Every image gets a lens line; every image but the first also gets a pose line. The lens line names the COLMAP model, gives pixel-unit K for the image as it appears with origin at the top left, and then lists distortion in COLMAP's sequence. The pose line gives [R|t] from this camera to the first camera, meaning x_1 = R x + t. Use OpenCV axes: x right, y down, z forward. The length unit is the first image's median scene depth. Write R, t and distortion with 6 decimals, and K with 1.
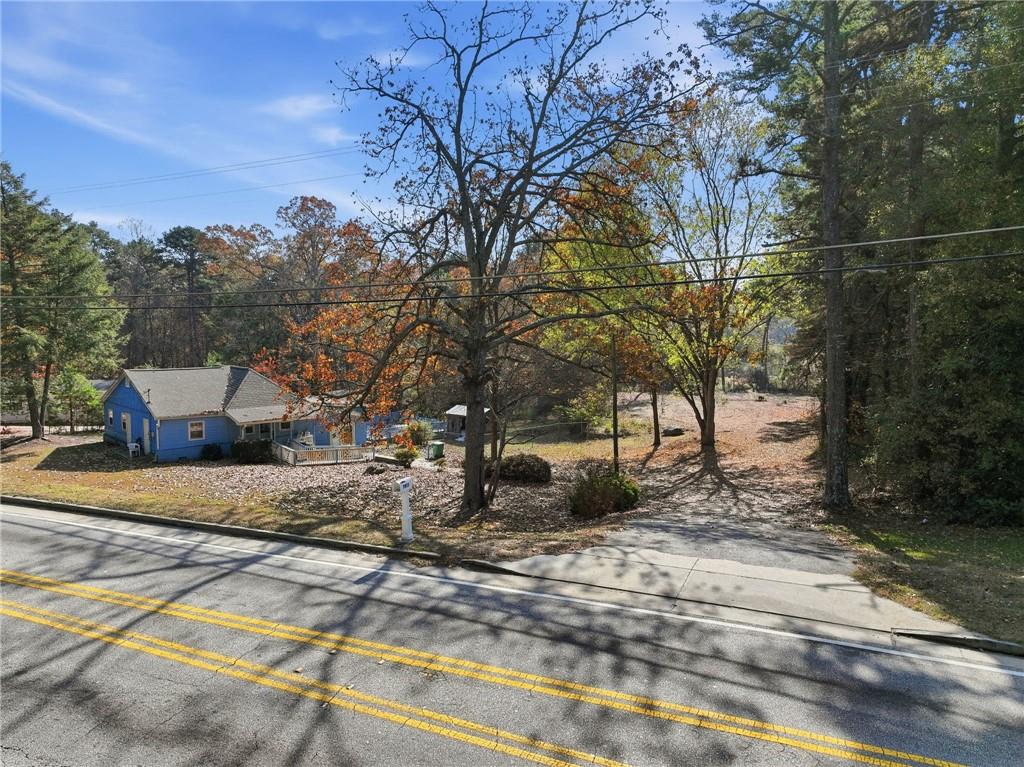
lens RADIAL K [[718.1, 0, 512.0], [0, 718.1, 383.5], [0, 0, 1]] dist [-0.007623, 0.008701]
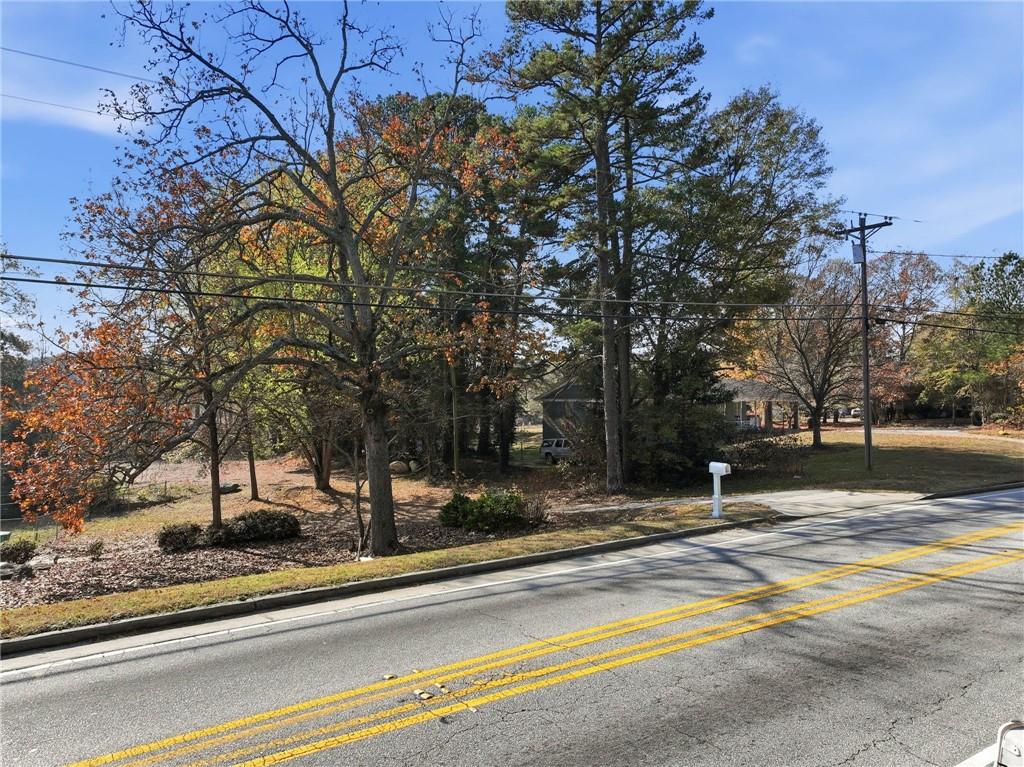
lens RADIAL K [[712.3, 0, 513.9], [0, 712.3, 392.7], [0, 0, 1]] dist [0.011101, 0.007613]
pose [[0.519499, 0.007323, 0.854440, -1.888782], [0.066167, 0.996616, -0.048771, 0.074285], [-0.851906, 0.081872, 0.517256, 0.965197]]
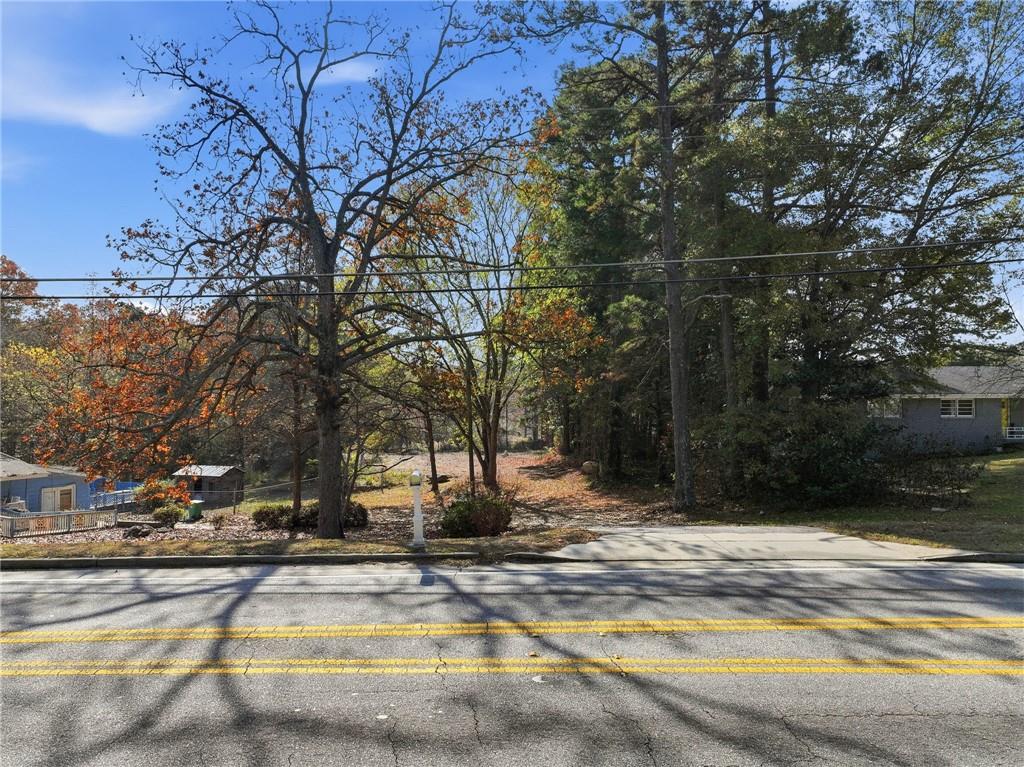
lens RADIAL K [[718.1, 0, 512.0], [0, 718.1, 383.5], [0, 0, 1]] dist [-0.007623, 0.008701]
pose [[0.900146, 0.007741, 0.435519, -0.603769], [0.035898, 0.995122, -0.091884, 0.157781], [-0.434106, 0.098344, 0.895478, 0.242890]]
